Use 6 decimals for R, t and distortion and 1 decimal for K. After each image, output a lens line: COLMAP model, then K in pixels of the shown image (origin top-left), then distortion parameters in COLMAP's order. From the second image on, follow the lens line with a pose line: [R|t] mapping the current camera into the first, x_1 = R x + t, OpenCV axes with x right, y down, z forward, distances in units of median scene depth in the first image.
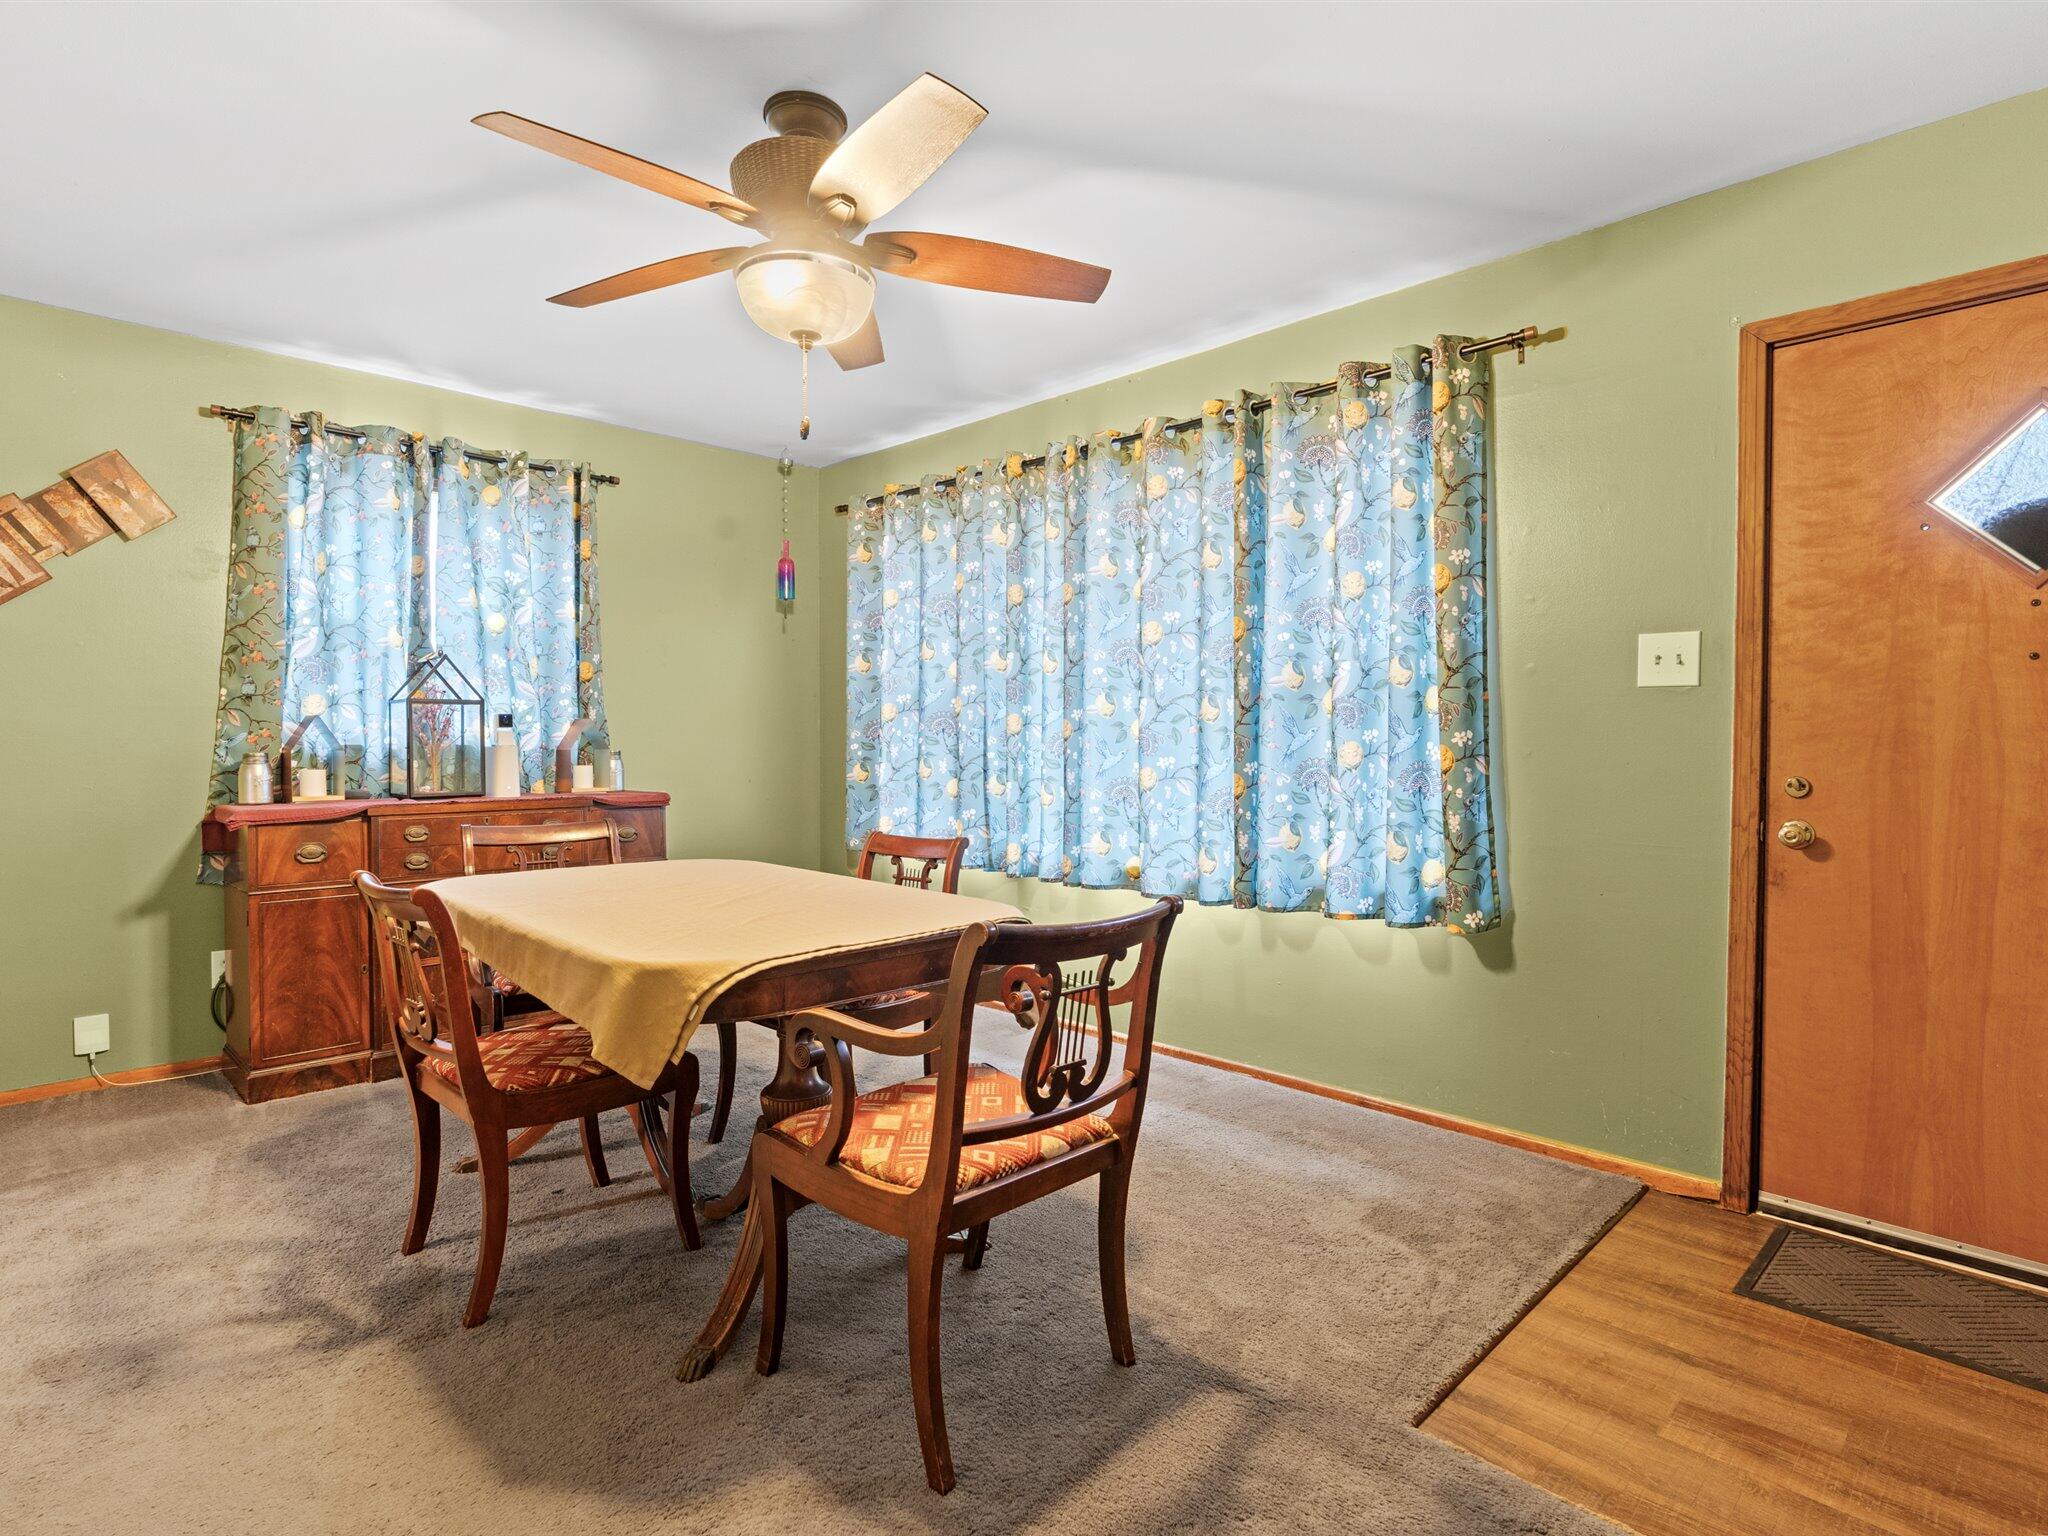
lens RADIAL K [[1051.2, 0, 1024.2], [0, 1051.2, 761.7], [0, 0, 1]] dist [-0.008873, 0.001071]
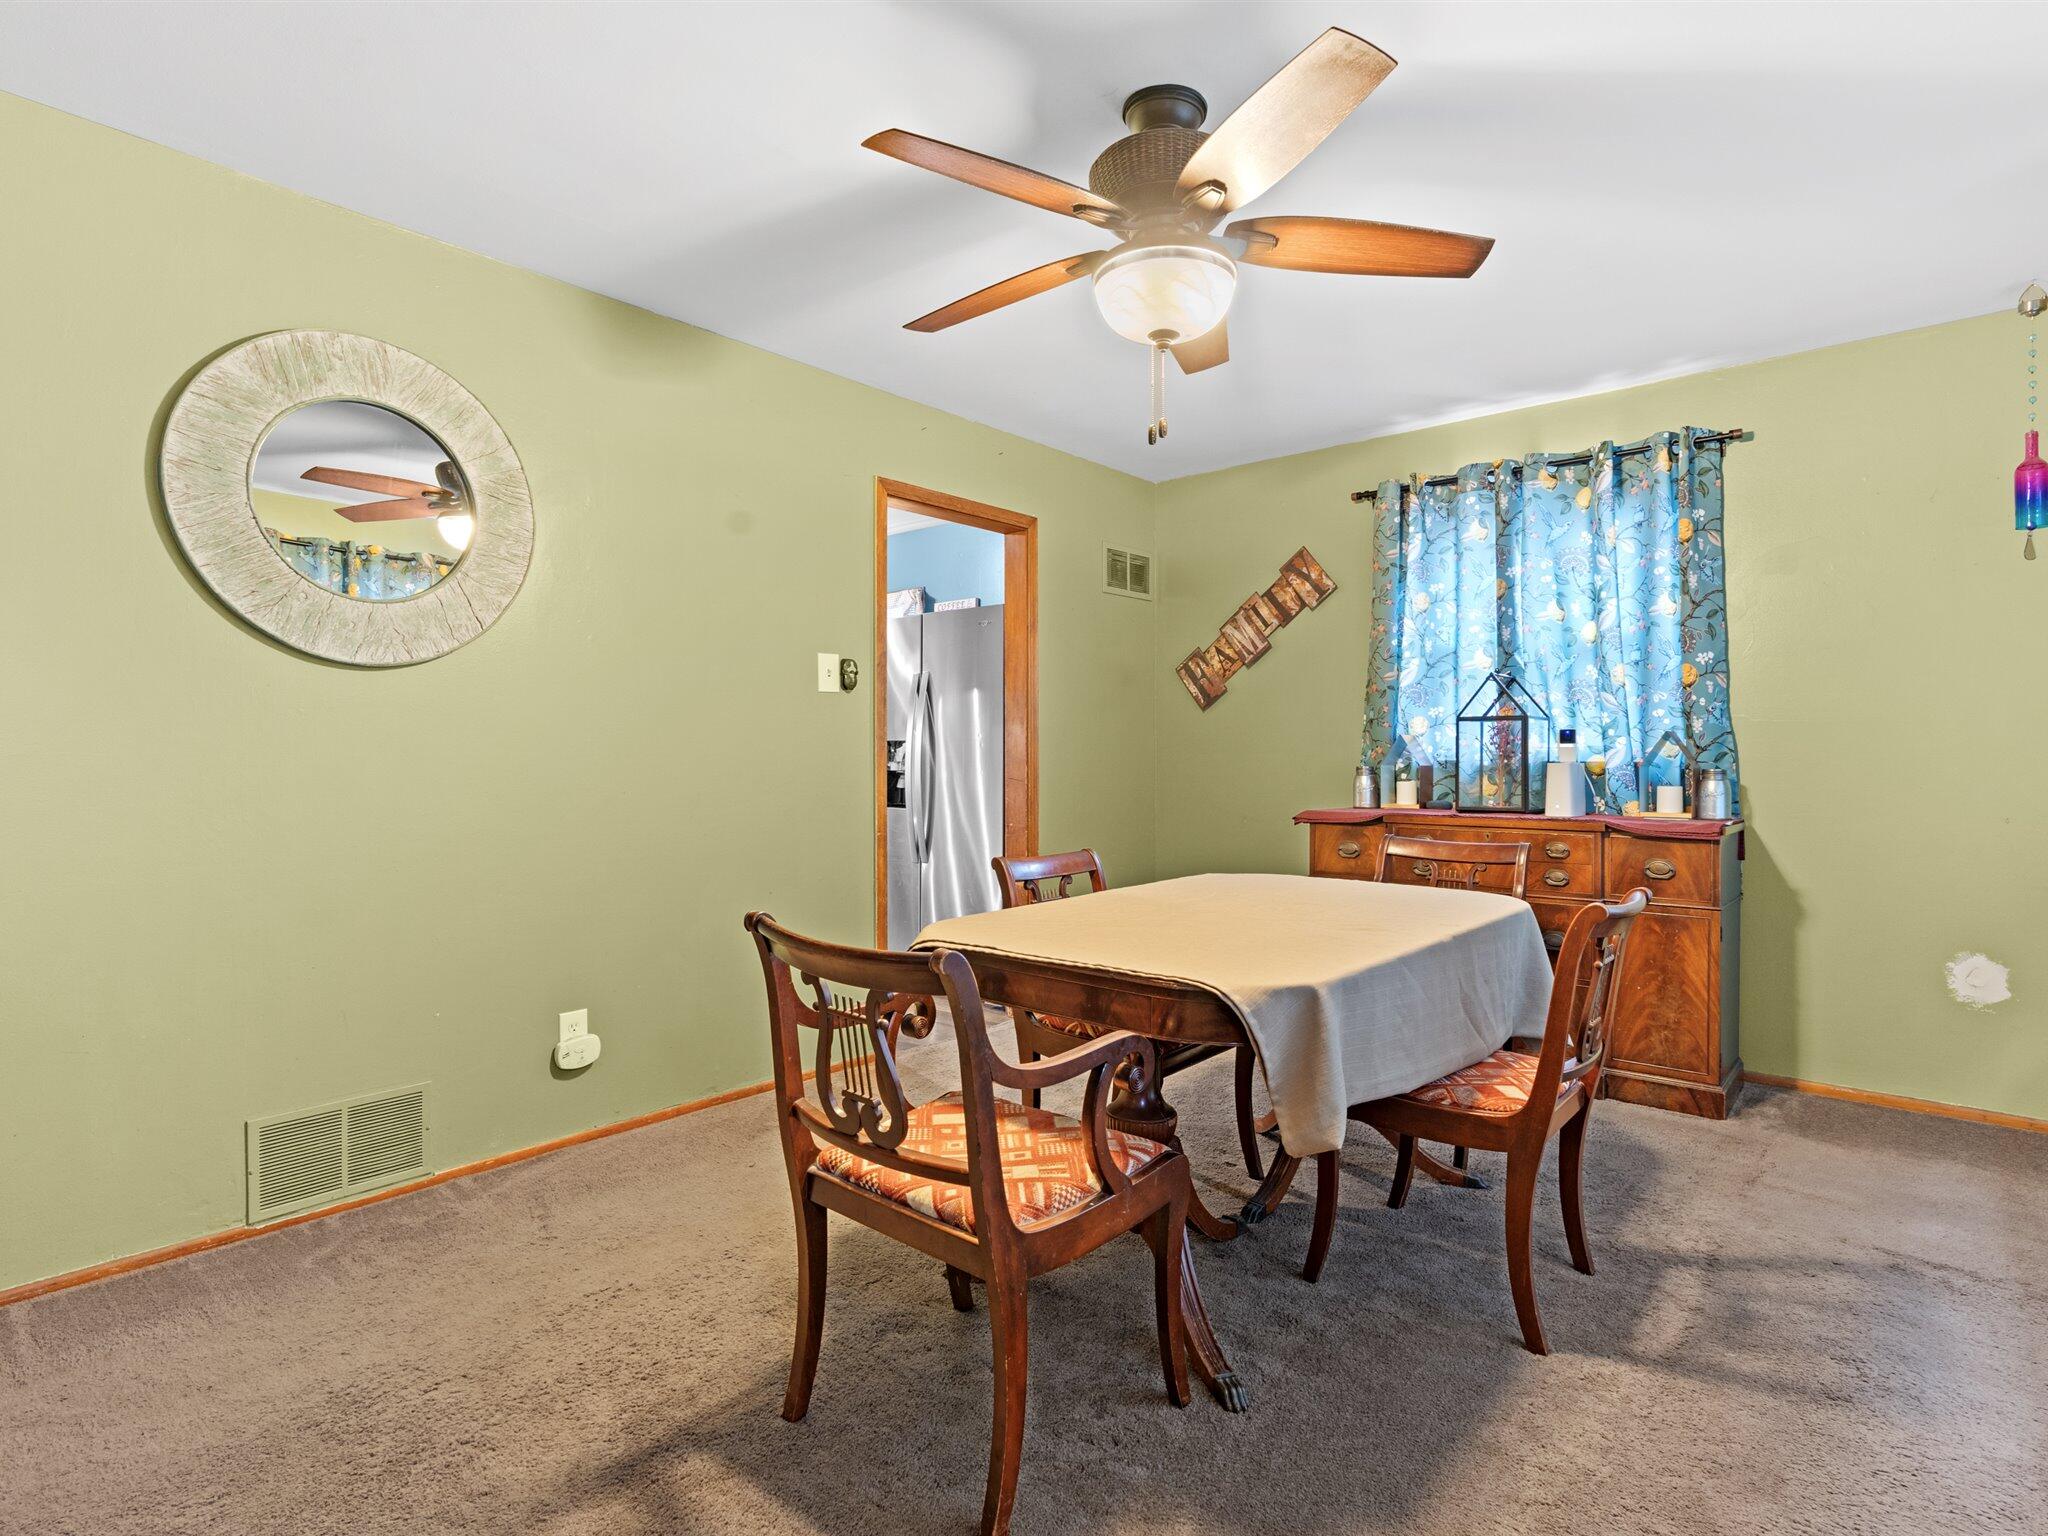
lens RADIAL K [[1051.2, 0, 1024.2], [0, 1051.2, 761.7], [0, 0, 1]] dist [-0.008873, 0.001071]
pose [[0.082491, 0.003104, -0.996587, 0.440068], [-0.022821, 0.999739, 0.001225, -0.006319], [0.996330, 0.022642, 0.082540, 0.473132]]
